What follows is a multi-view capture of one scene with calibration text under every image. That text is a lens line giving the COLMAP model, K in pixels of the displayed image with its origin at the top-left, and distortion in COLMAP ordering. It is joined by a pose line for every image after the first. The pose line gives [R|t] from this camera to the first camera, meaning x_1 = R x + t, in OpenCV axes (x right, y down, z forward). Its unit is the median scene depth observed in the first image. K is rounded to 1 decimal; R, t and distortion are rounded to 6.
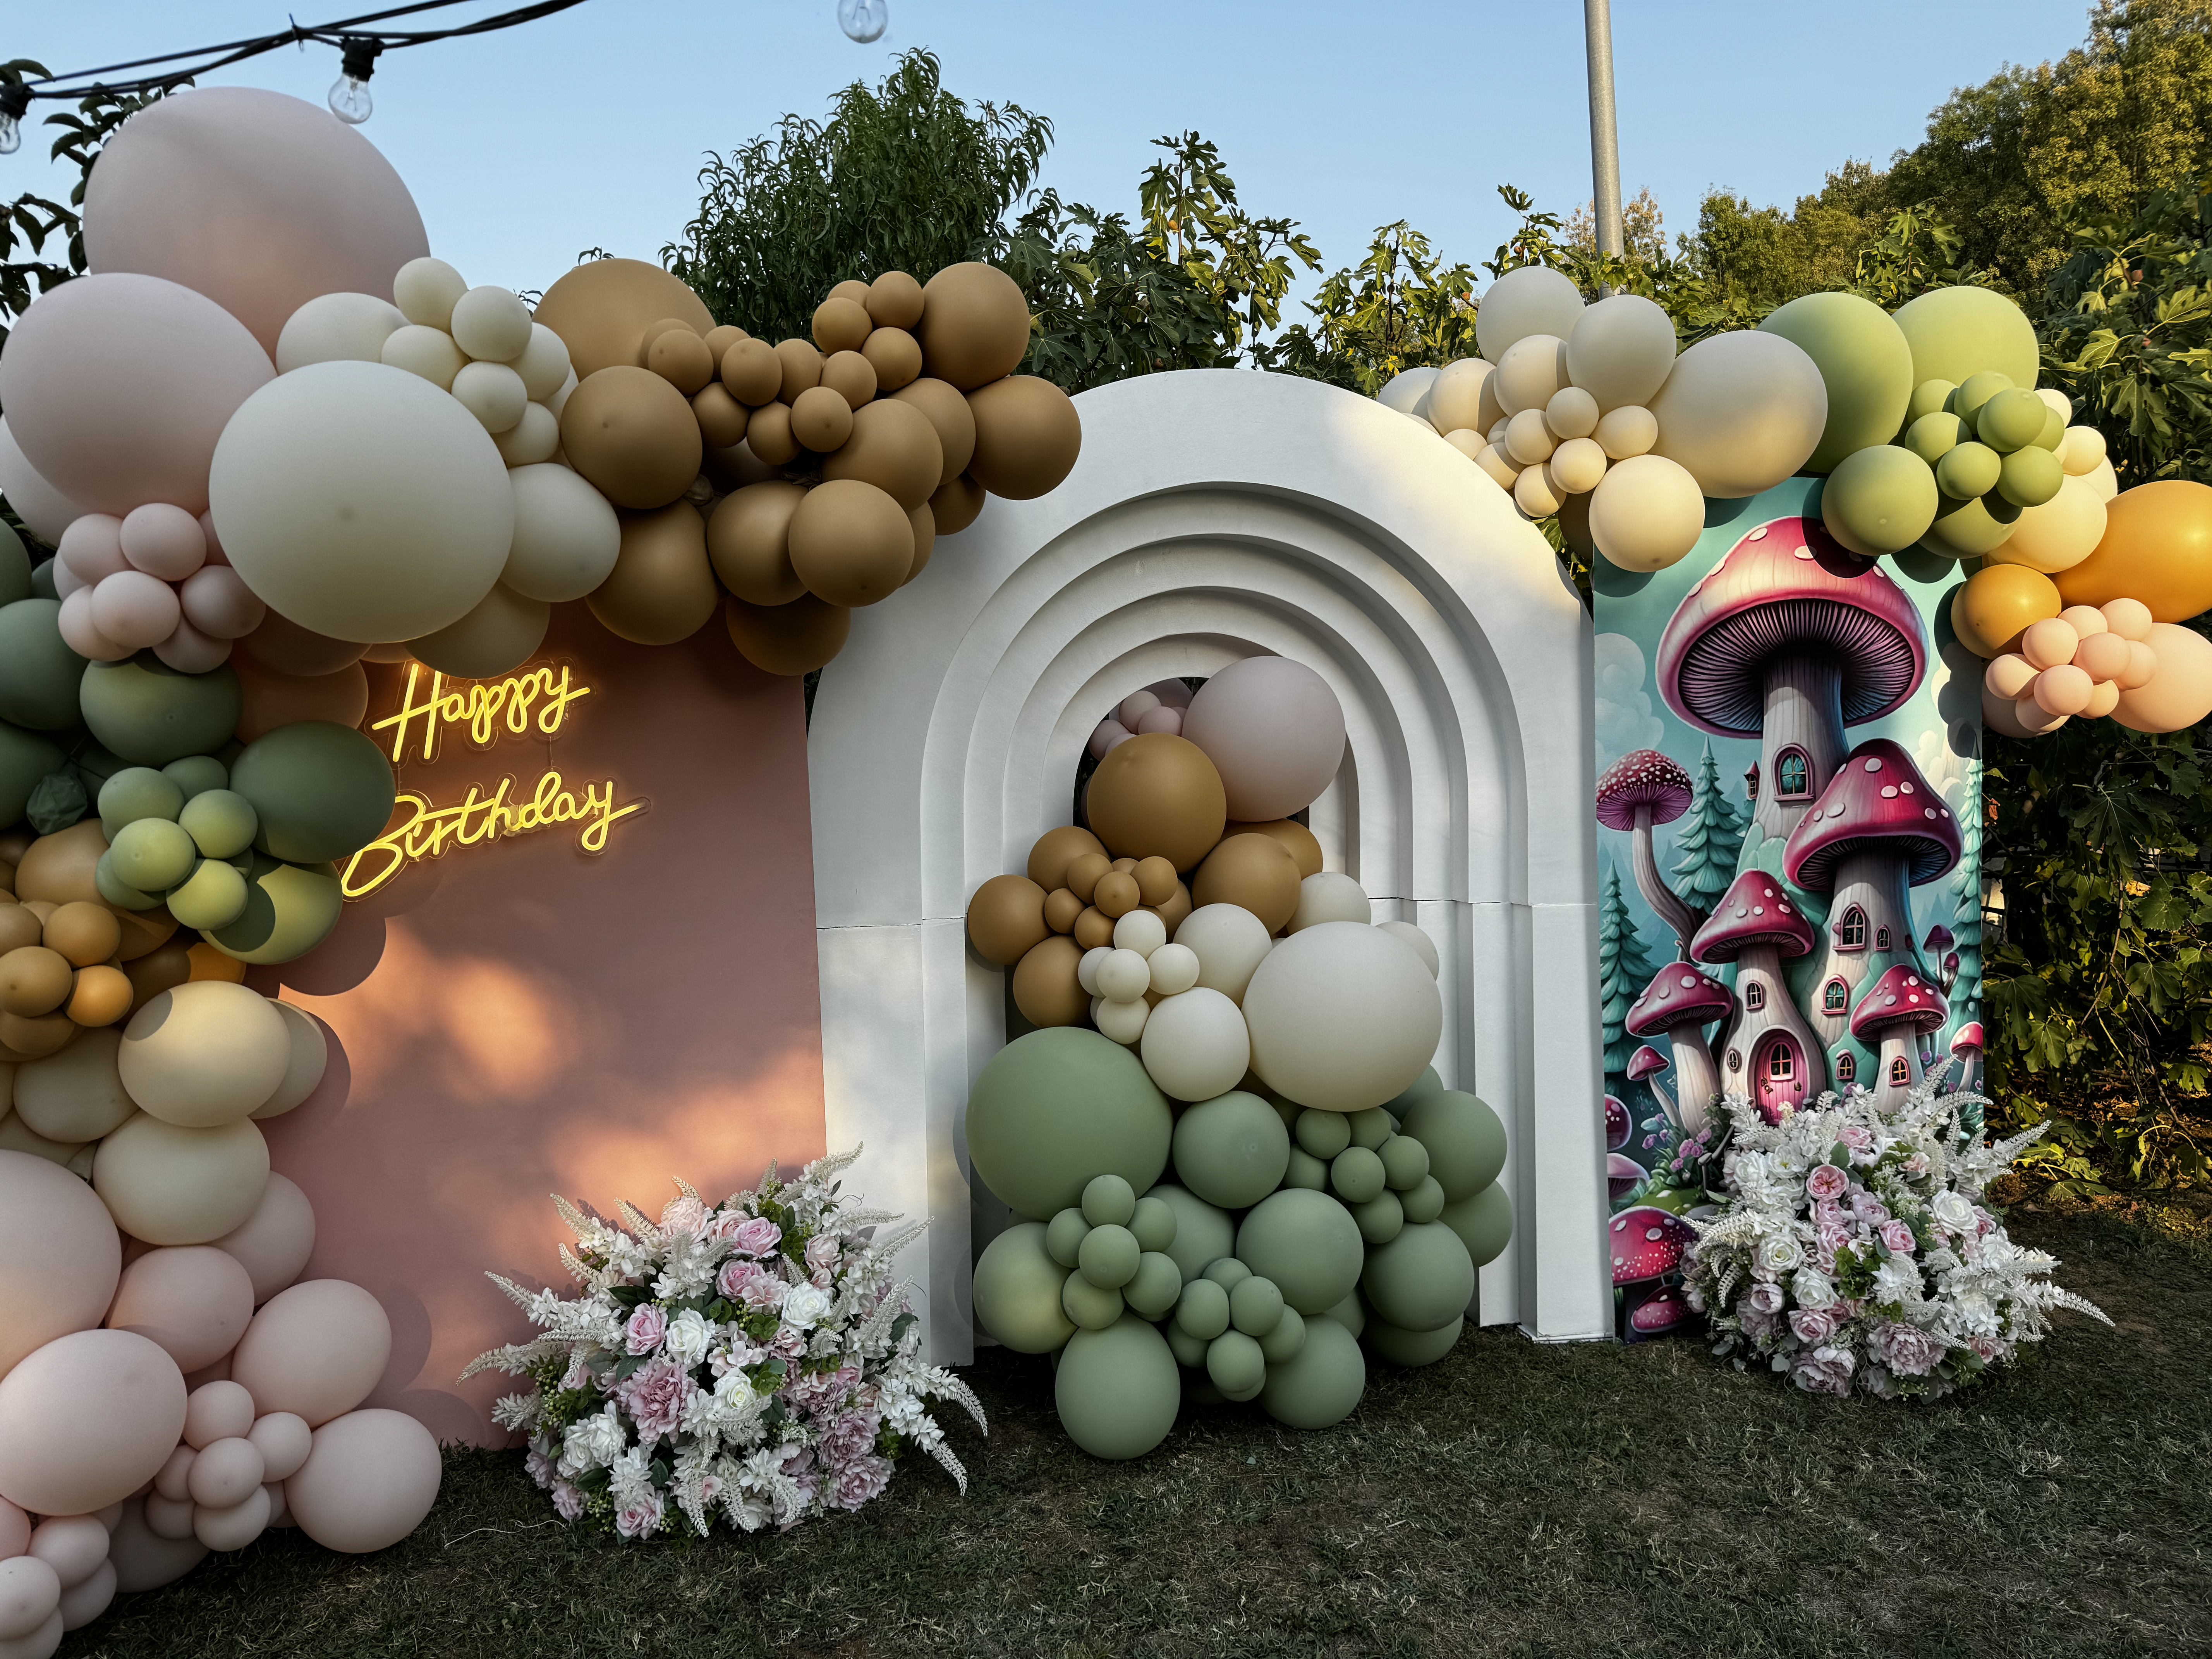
lens RADIAL K [[1550.5, 0, 1089.6], [0, 1550.5, 828.5], [0, 0, 1]] dist [0.046213, -0.024765]
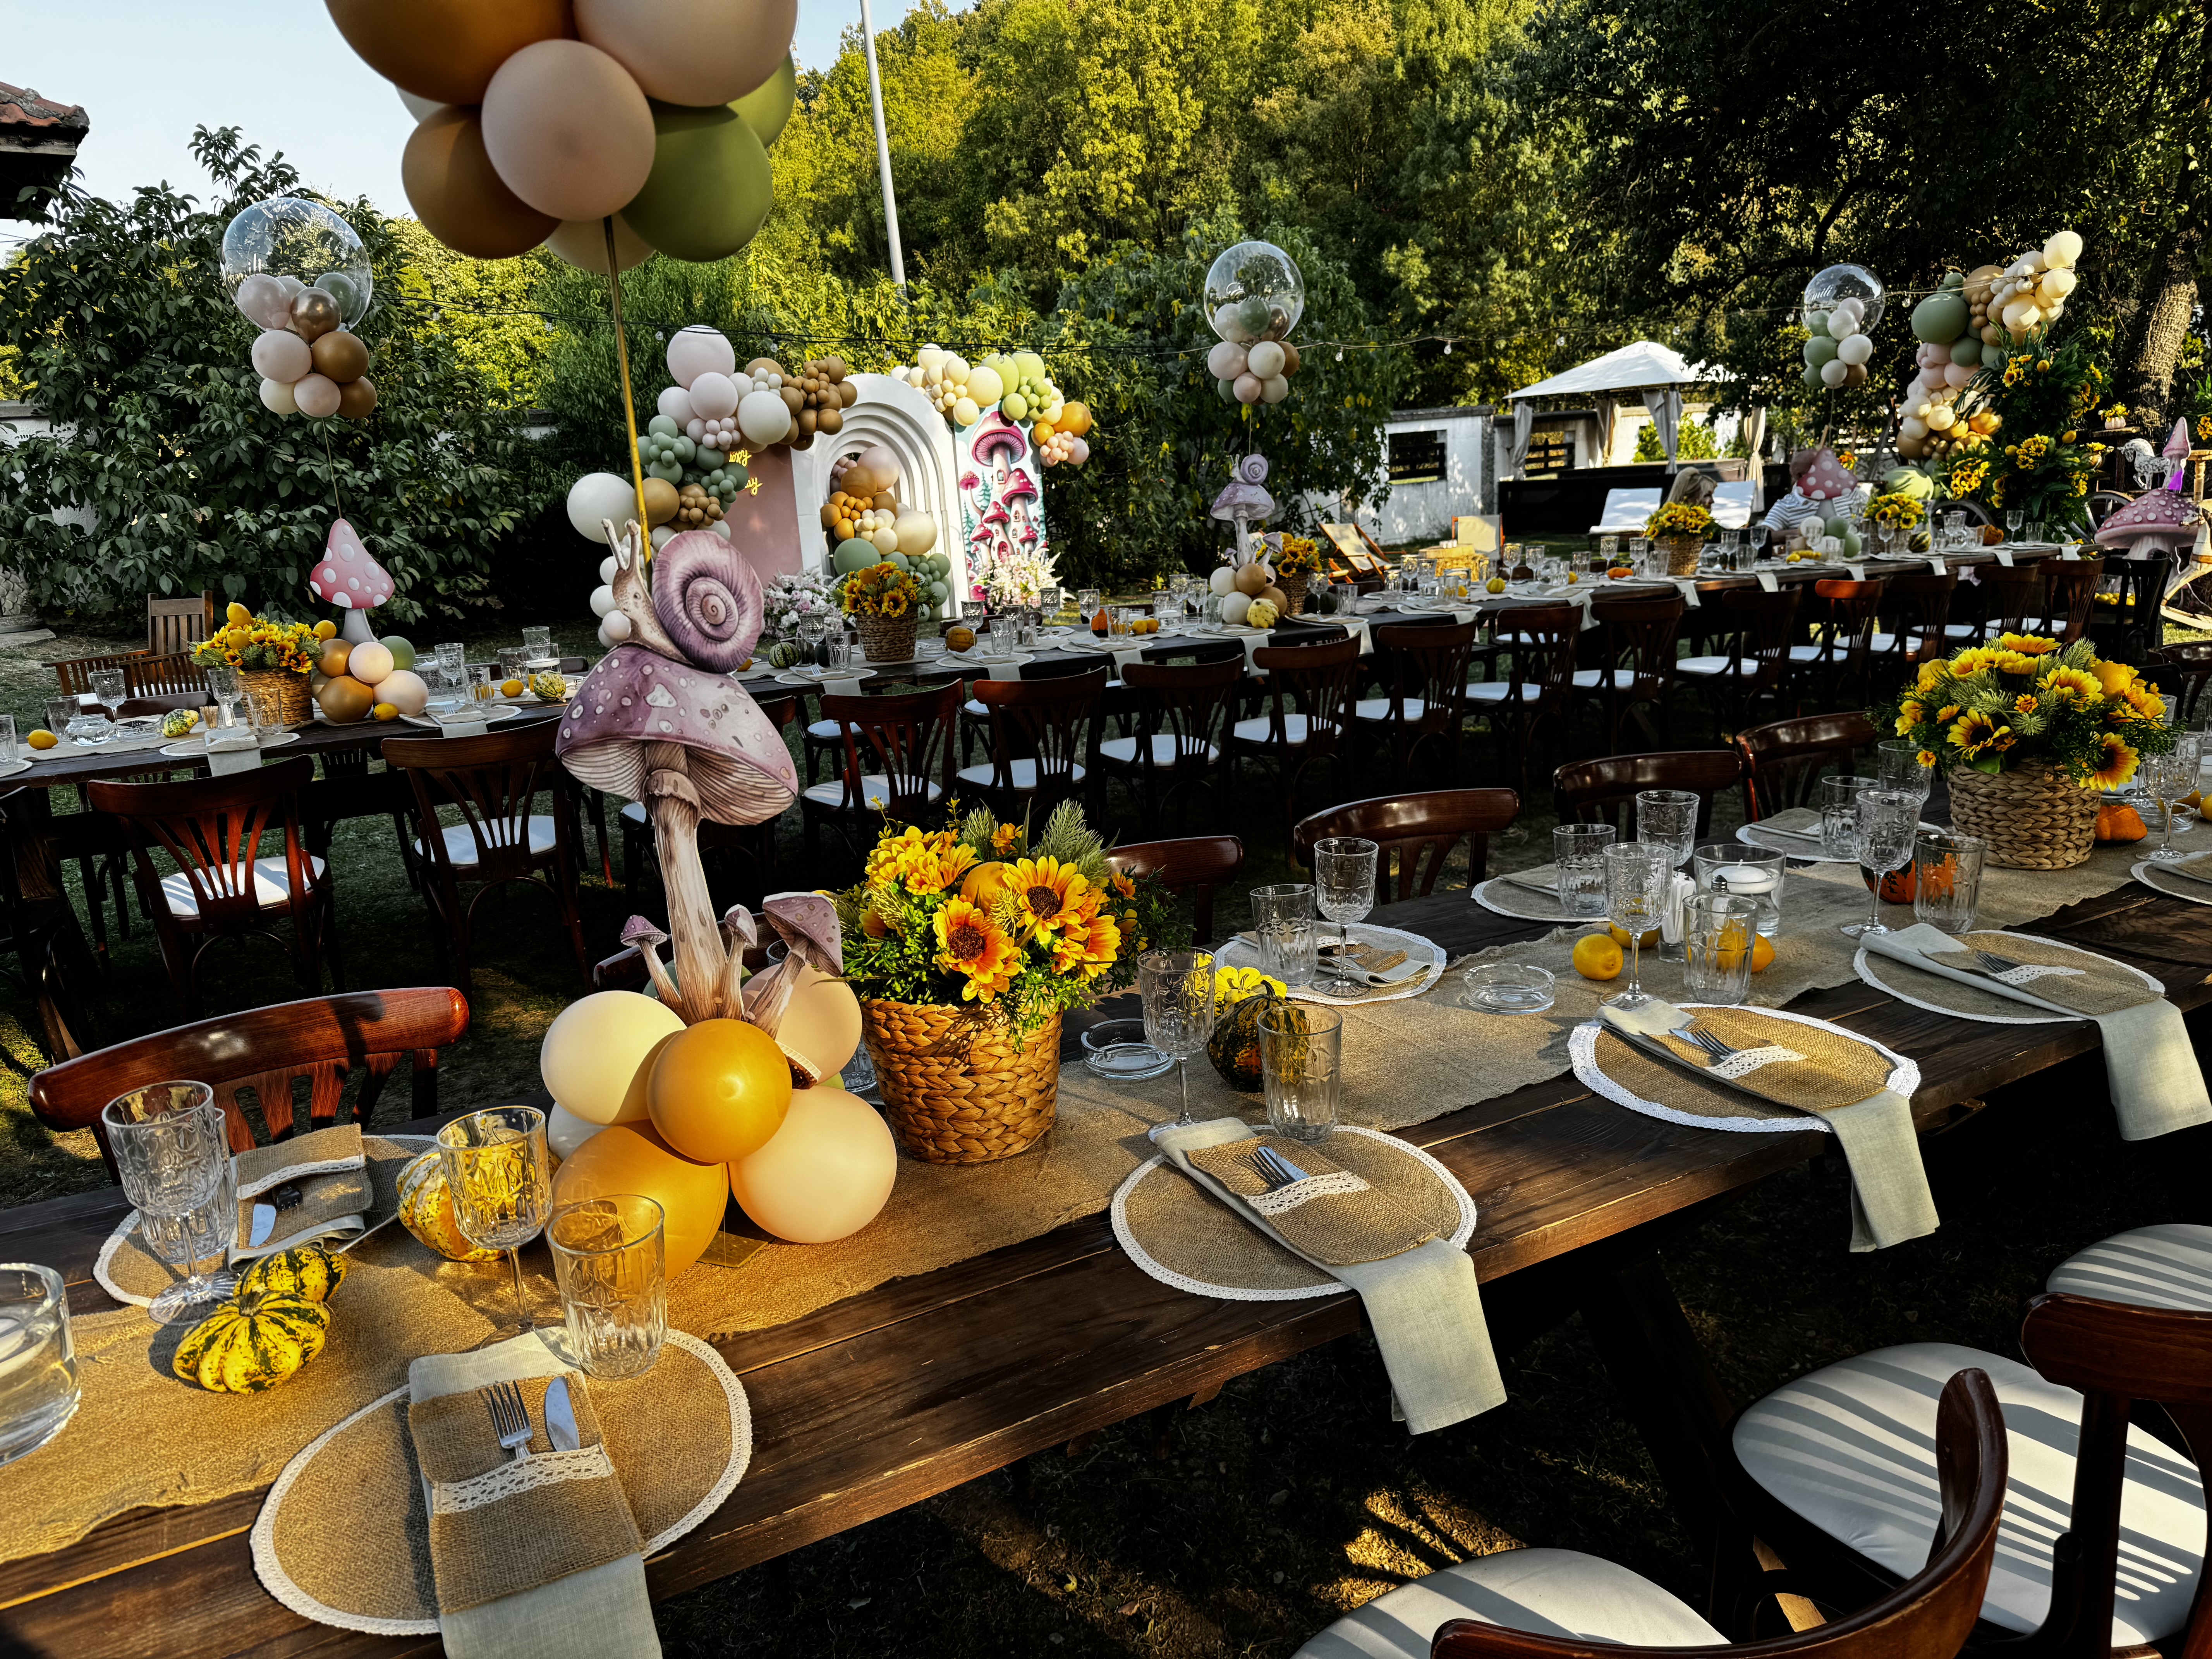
lens RADIAL K [[1550.5, 0, 1114.3], [0, 1550.5, 836.2], [0, 0, 1]] dist [0.046213, -0.024765]
pose [[0.863947, -0.135859, 0.484910, -1.389331], [0.063754, 0.984681, 0.162294, 0.252234], [-0.499530, -0.109299, 0.859374, -2.737556]]
